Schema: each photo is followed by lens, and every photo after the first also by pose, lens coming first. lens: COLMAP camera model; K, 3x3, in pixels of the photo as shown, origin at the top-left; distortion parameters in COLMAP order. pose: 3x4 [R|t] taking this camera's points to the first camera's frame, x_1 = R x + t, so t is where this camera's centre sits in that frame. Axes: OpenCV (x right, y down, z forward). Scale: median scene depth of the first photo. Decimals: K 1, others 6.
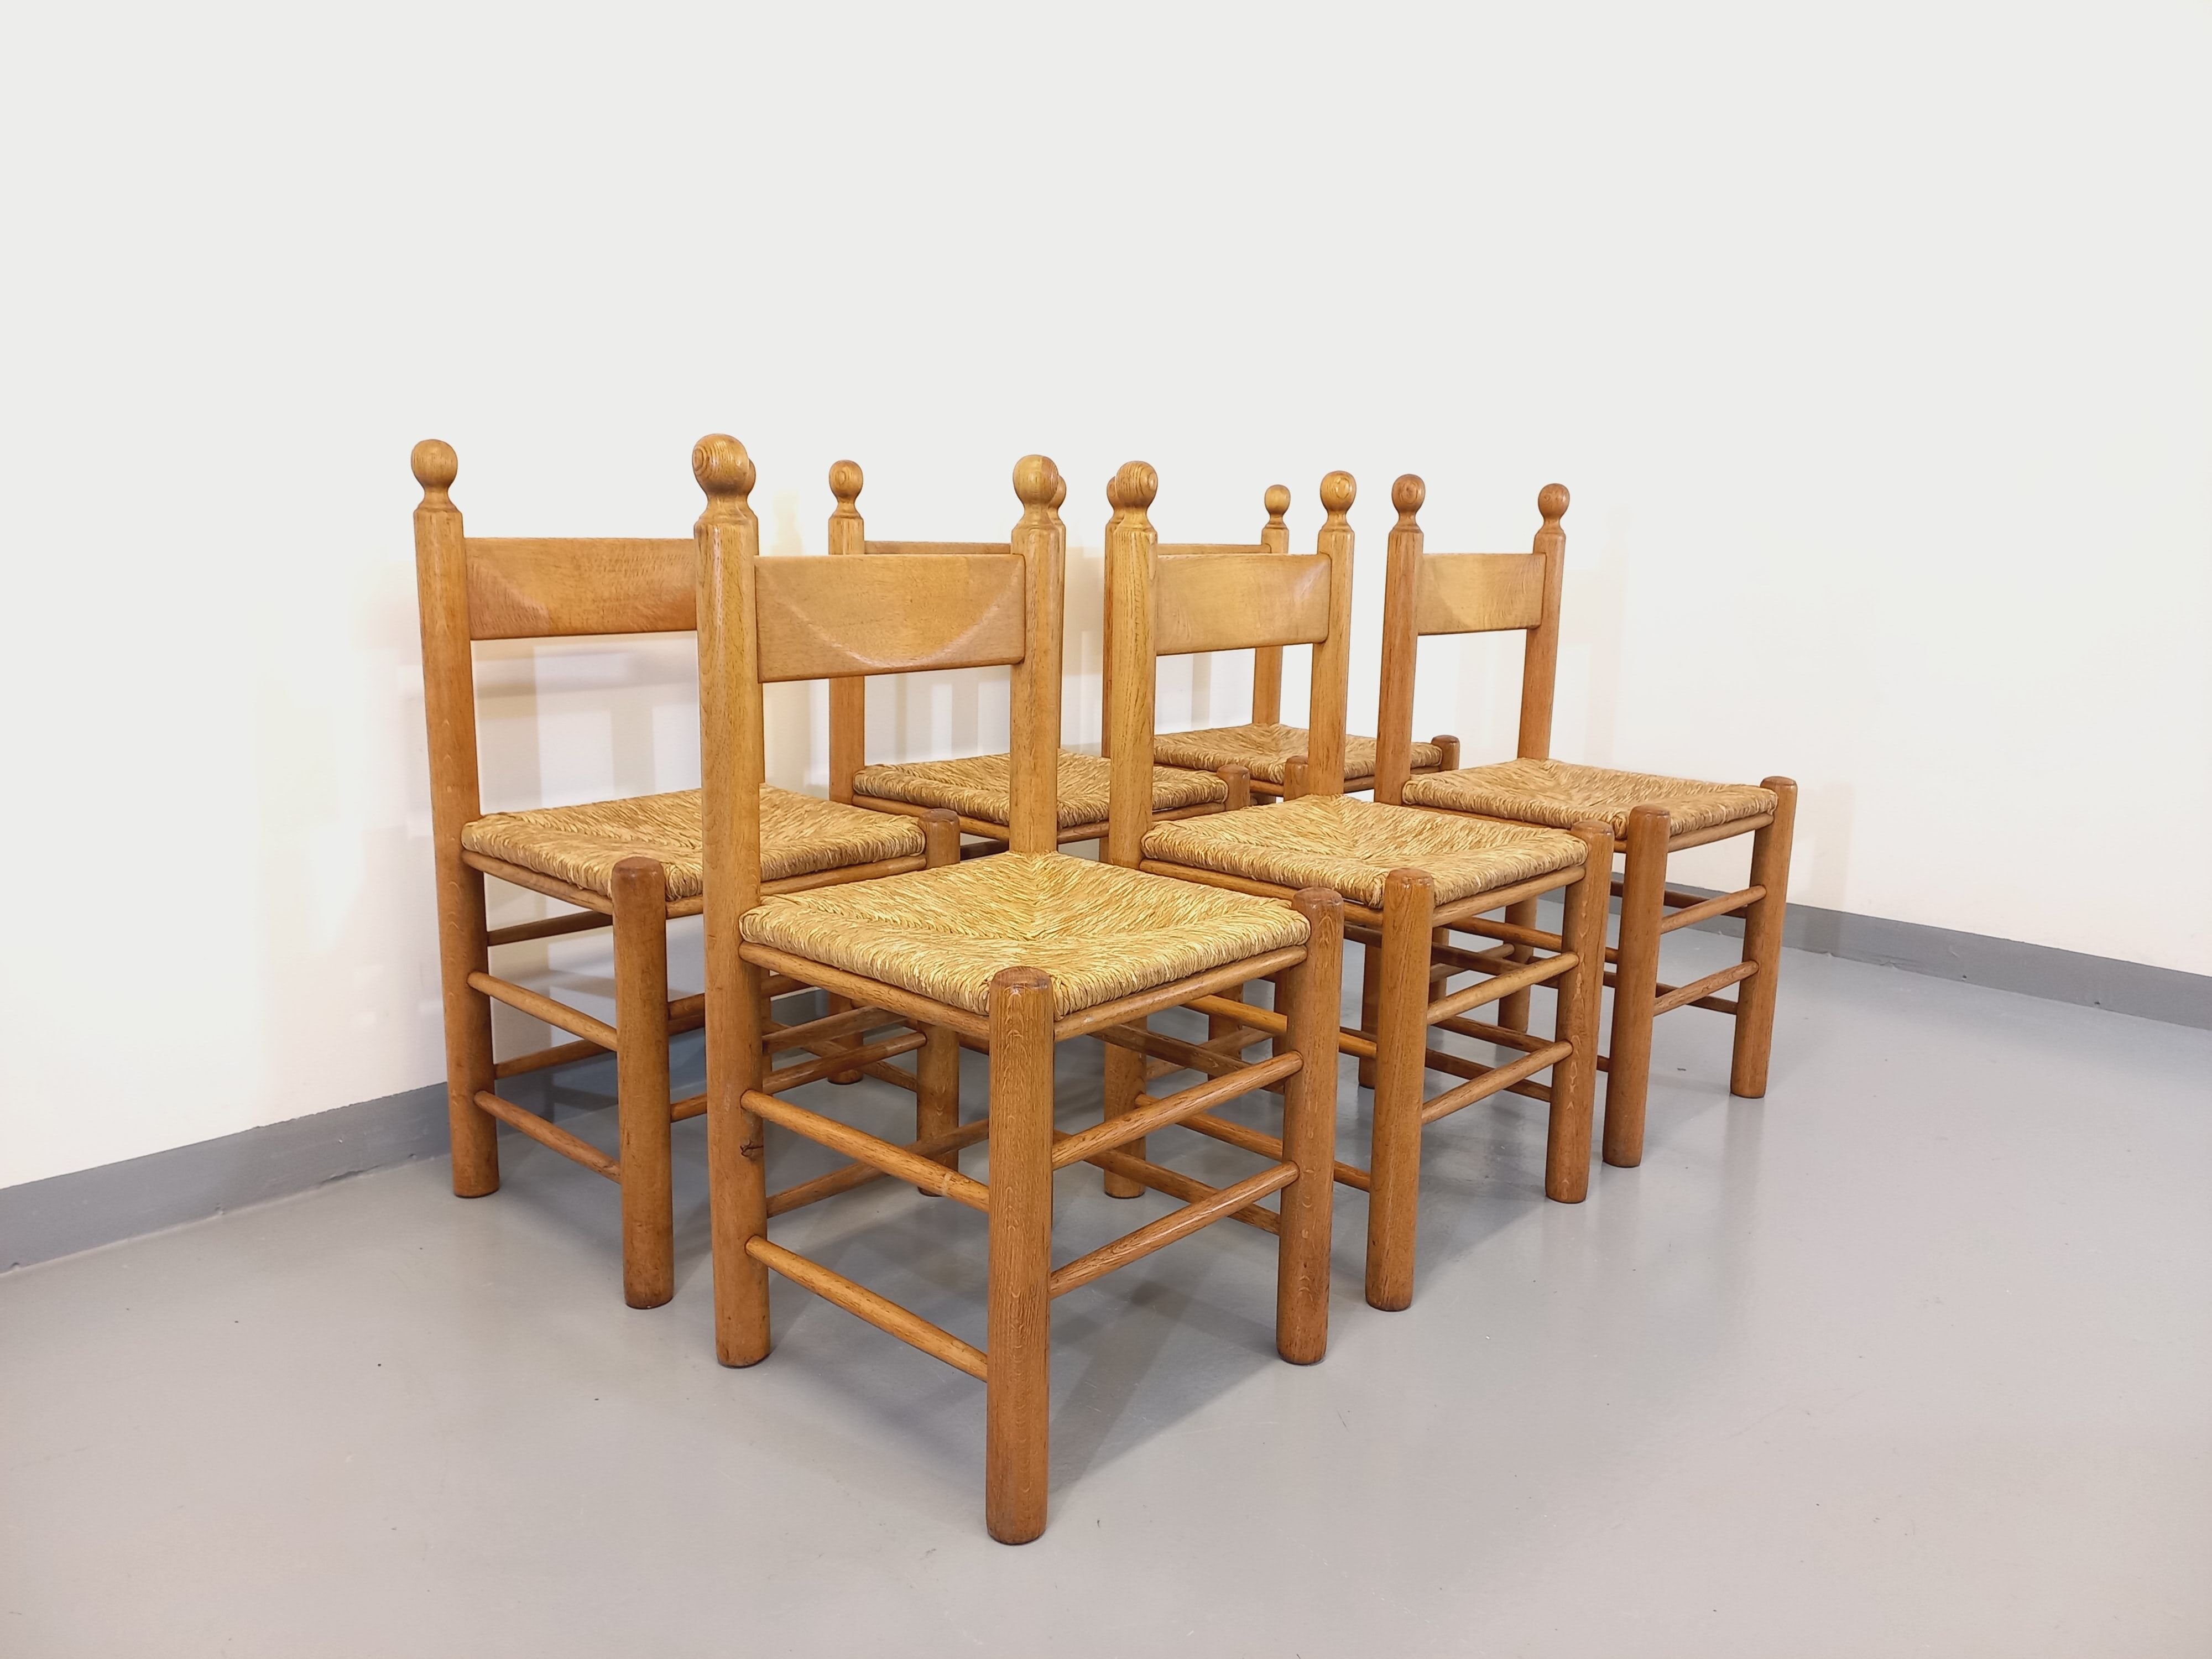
lens RADIAL K [[1608.8, 0, 1127.6], [0, 1608.8, 812.3], [0, 0, 1]] dist [0.082989, -0.073895]
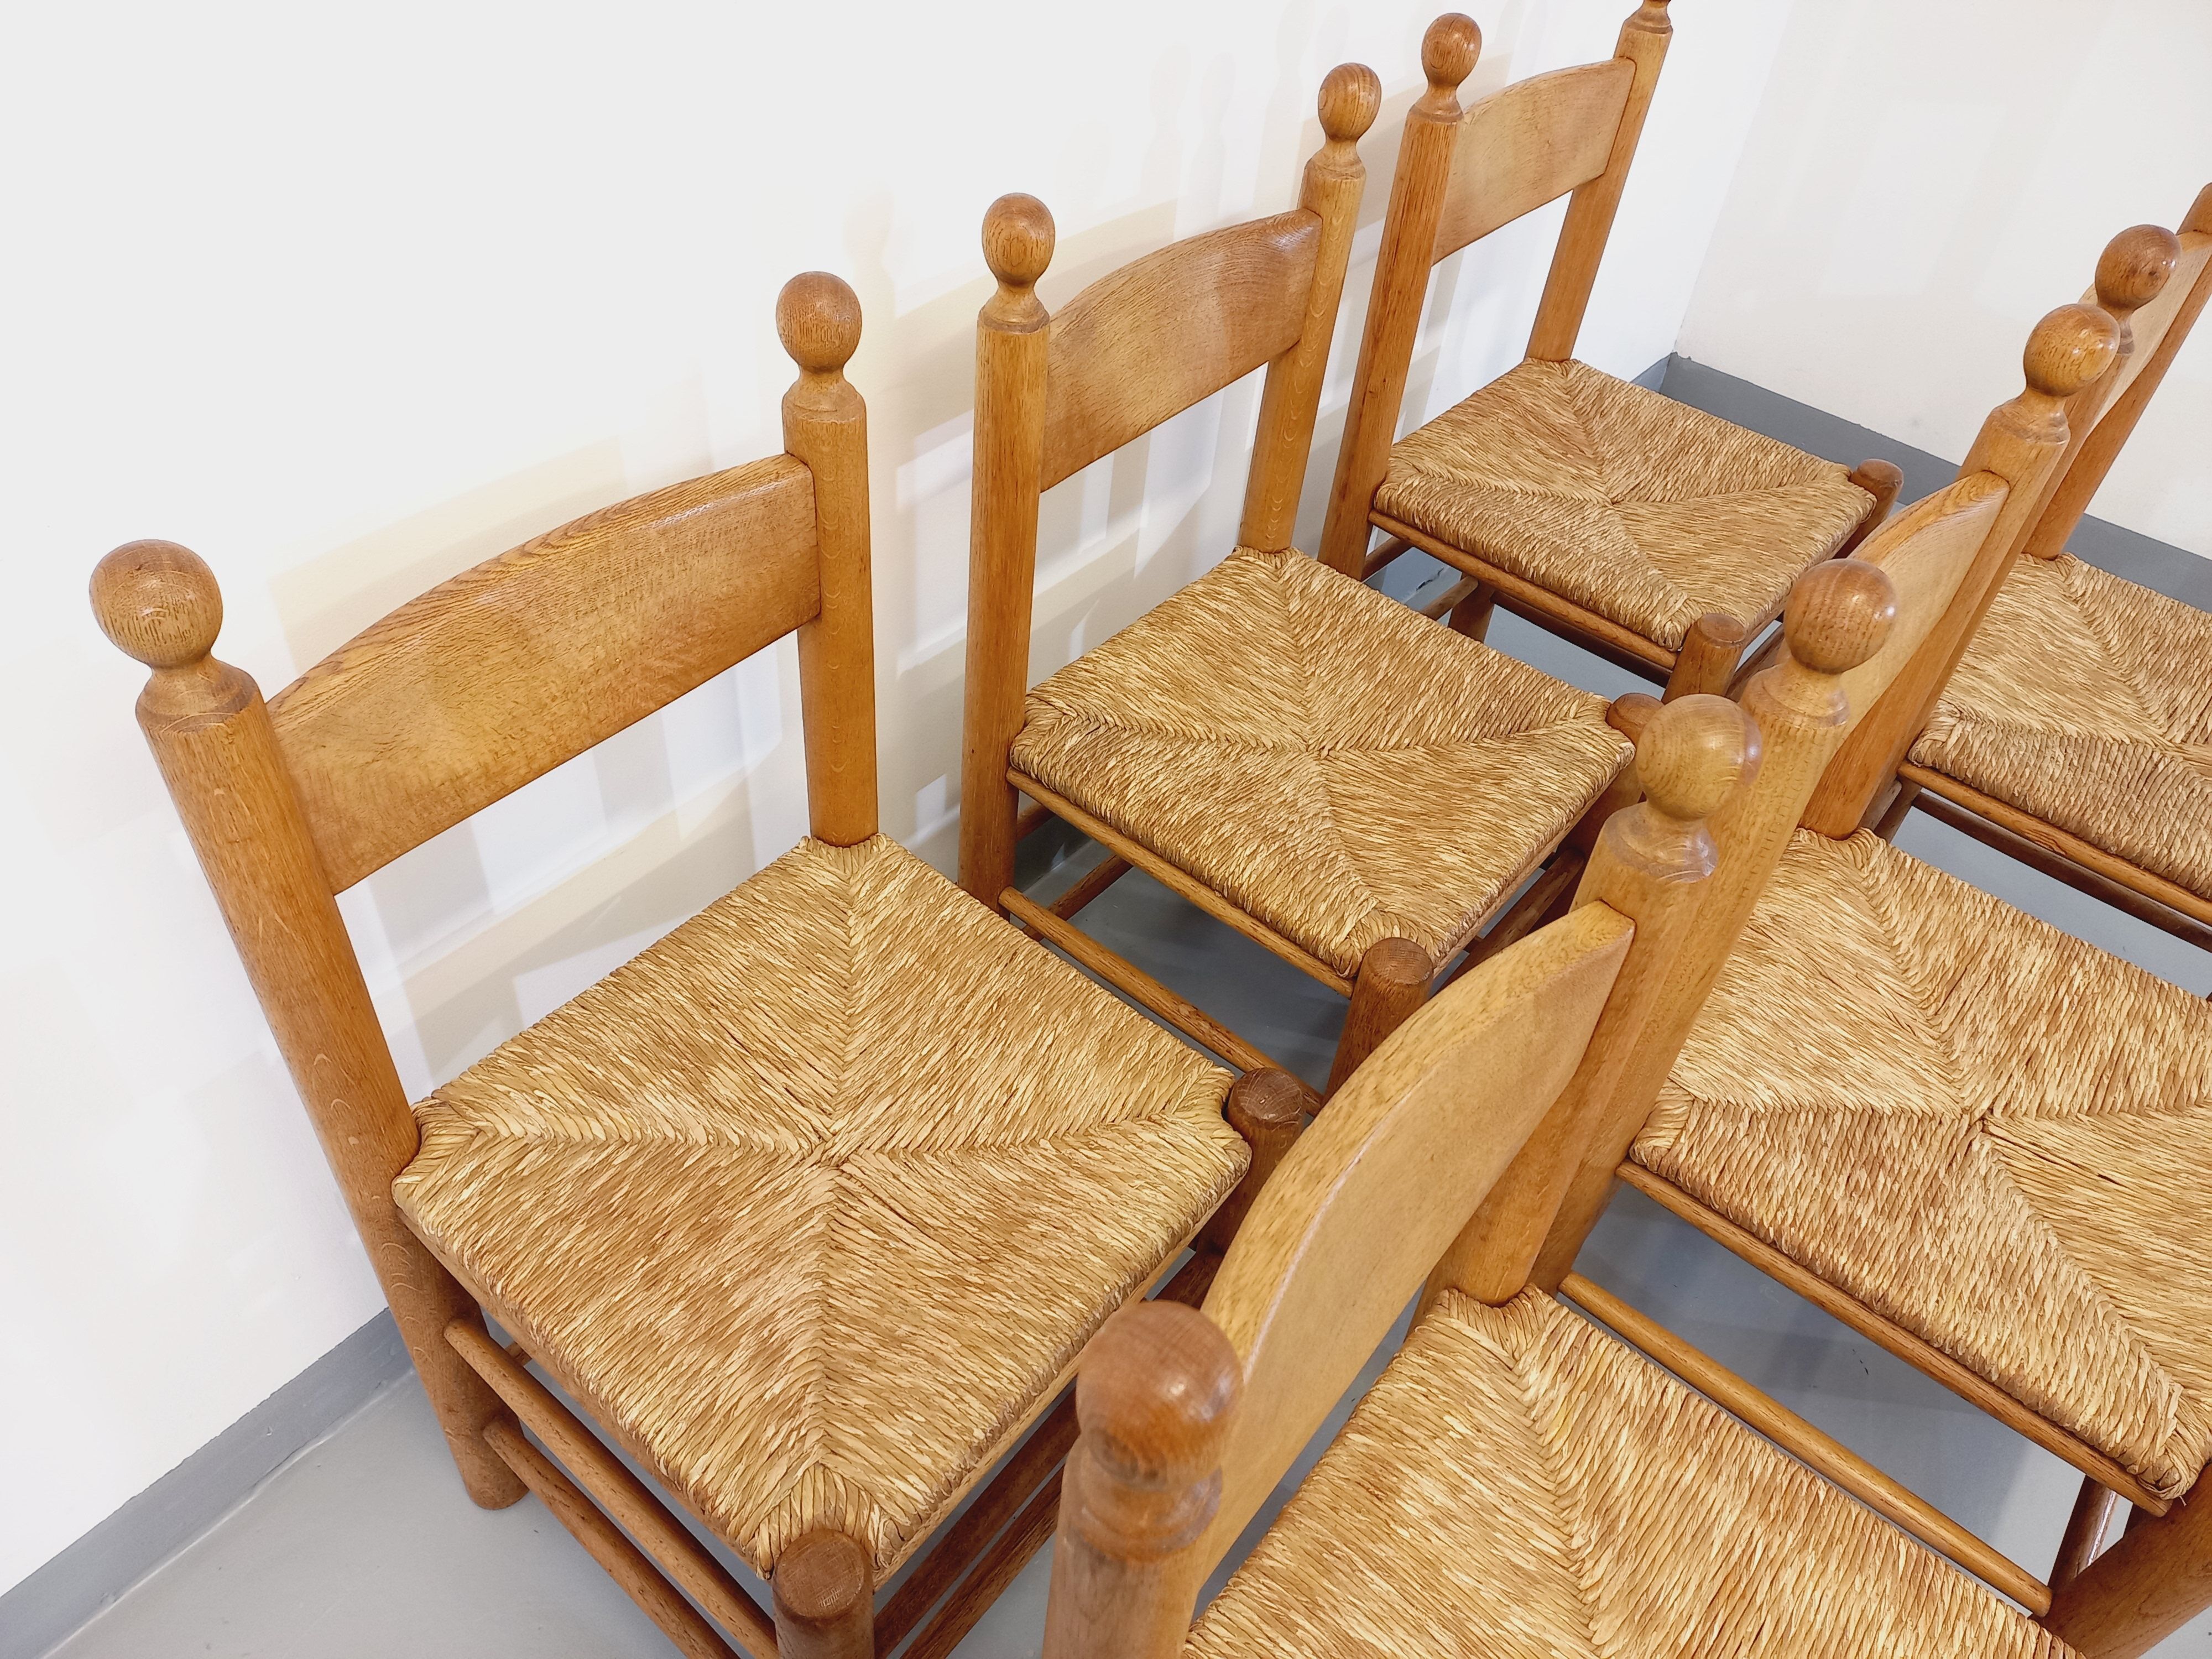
lens RADIAL K [[1608.8, 0, 1096.8], [0, 1608.8, 797.3], [0, 0, 1]] dist [0.082989, -0.073895]
pose [[0.996826, -0.000718, 0.079610, -0.222326], [-0.042082, 0.844095, 0.534540, -0.378507], [-0.067582, -0.536194, 0.841385, 0.604064]]
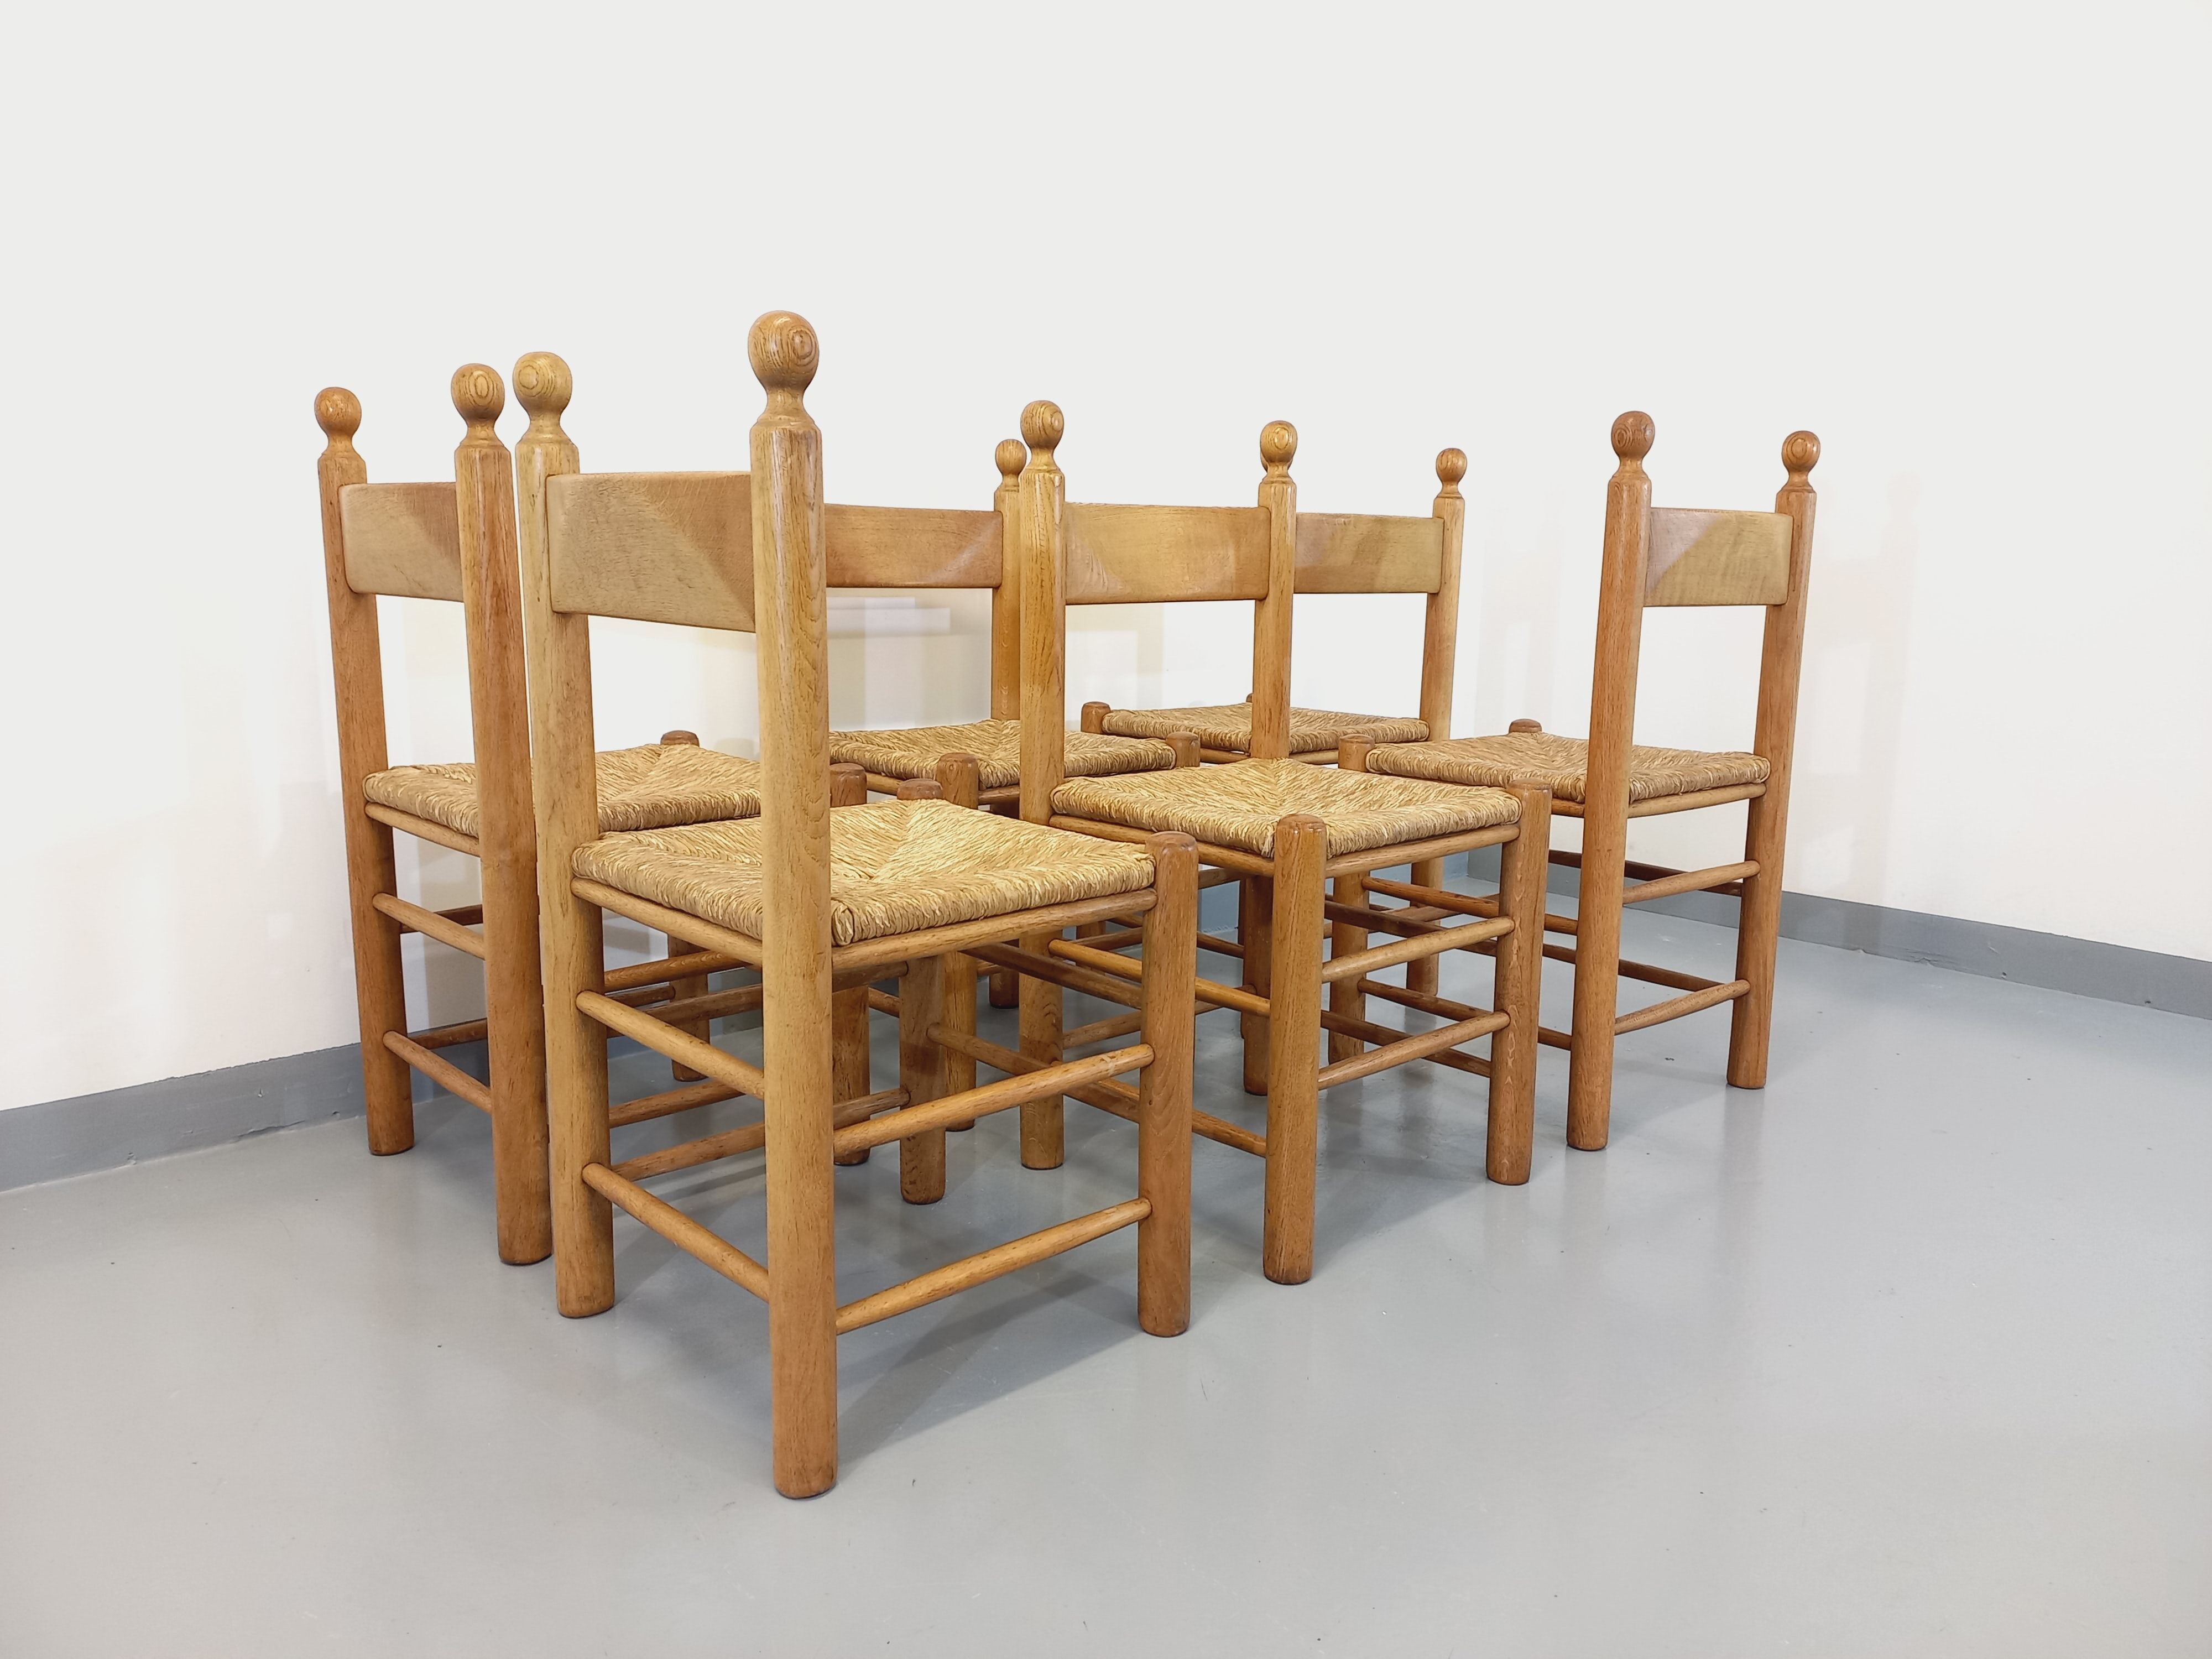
lens RADIAL K [[1608.8, 0, 1118.3], [0, 1608.8, 814.3], [0, 0, 1]] dist [0.082989, -0.073895]
pose [[0.997081, 0.003994, -0.076247, 0.123133], [-0.005396, 0.999820, -0.018187, 0.046401], [0.076161, 0.018546, 0.996923, 0.041533]]
